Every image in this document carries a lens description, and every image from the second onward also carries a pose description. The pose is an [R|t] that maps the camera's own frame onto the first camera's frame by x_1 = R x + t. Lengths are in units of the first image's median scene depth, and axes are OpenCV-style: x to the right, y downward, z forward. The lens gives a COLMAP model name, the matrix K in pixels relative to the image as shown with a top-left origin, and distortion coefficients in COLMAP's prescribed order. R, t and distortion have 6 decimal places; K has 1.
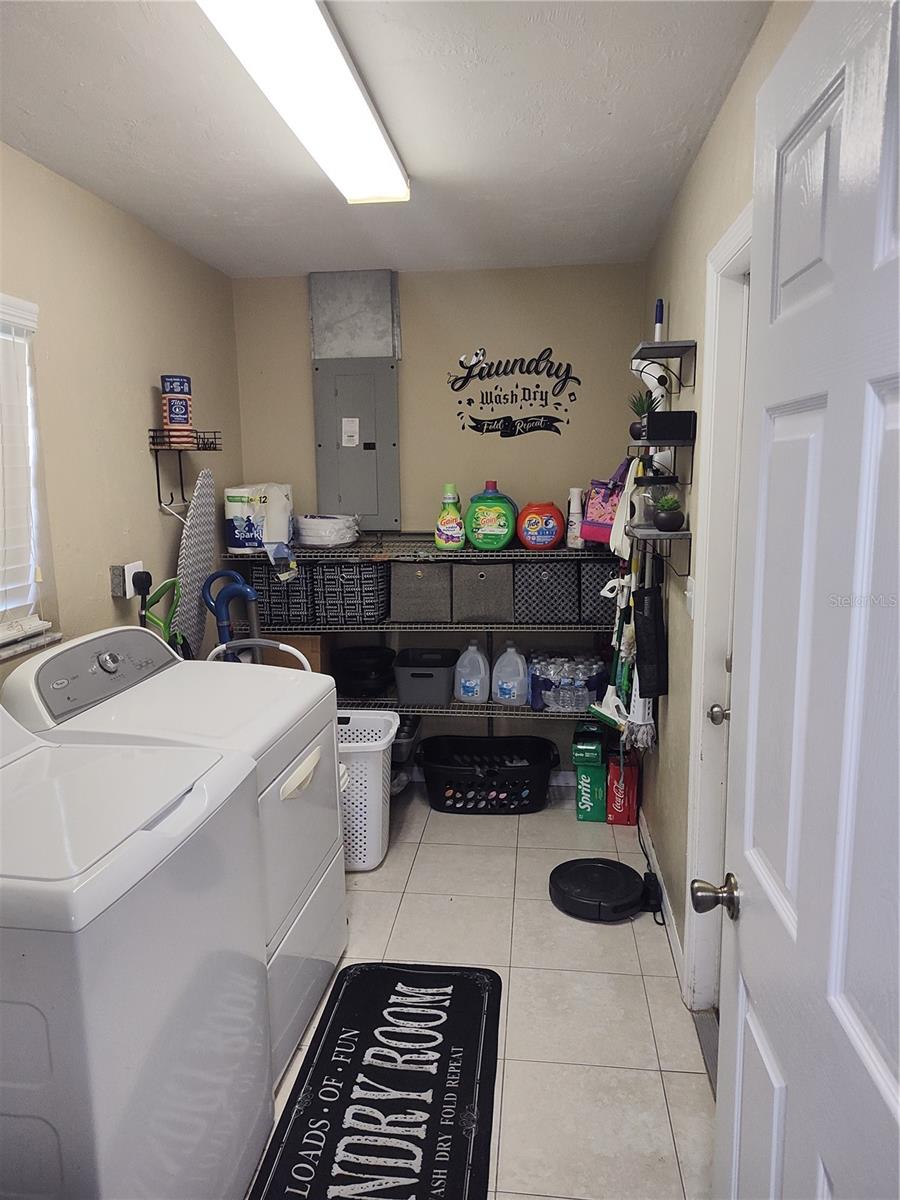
lens RADIAL K [[816.1, 0, 448.4], [0, 816.1, 598.2], [0, 0, 1]] dist [-0.005360, -0.000493]
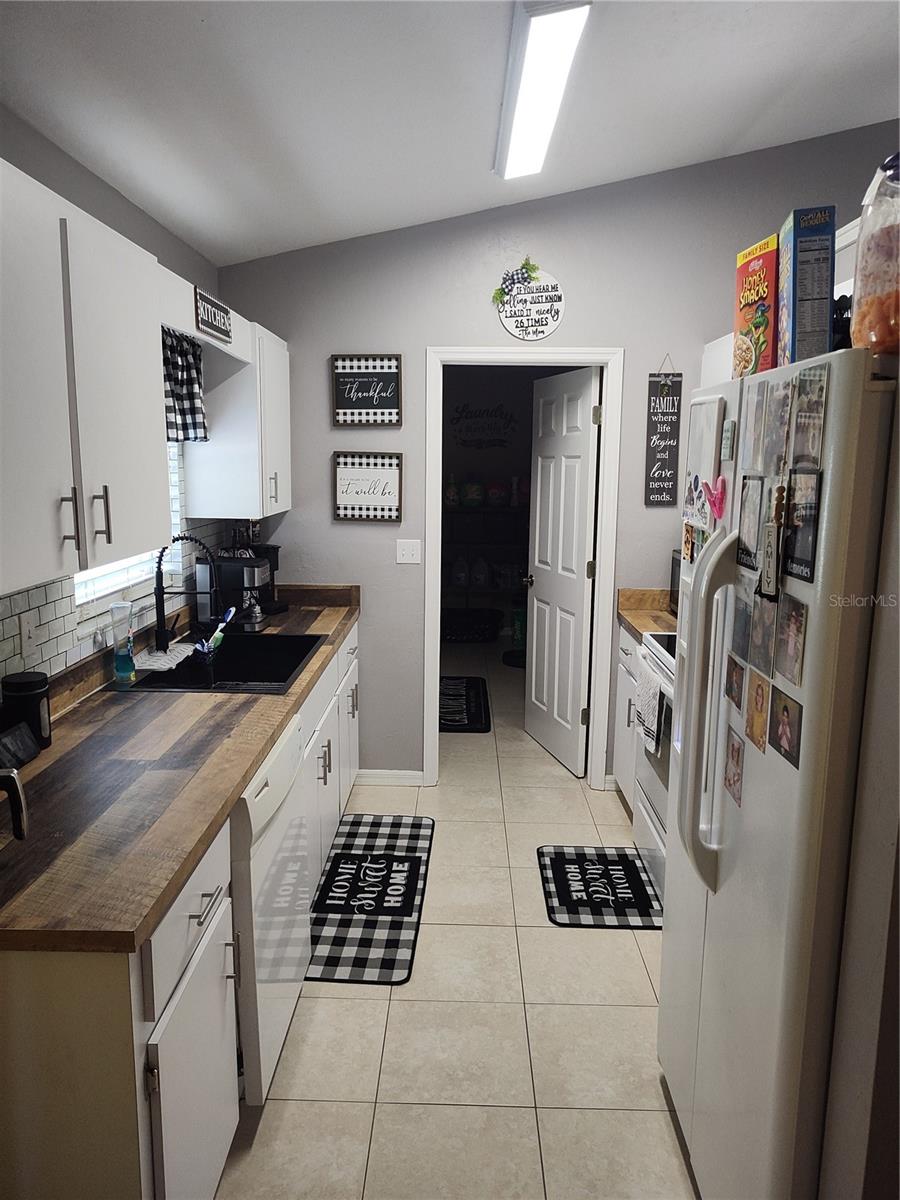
lens RADIAL K [[816.1, 0, 448.5], [0, 816.1, 598.9], [0, 0, 1]] dist [-0.005360, -0.000493]
pose [[0.995234, 0.008832, 0.097119, -0.195965], [-0.009813, 0.999906, 0.009626, 0.145624], [-0.097024, -0.010533, 0.995226, -0.970000]]
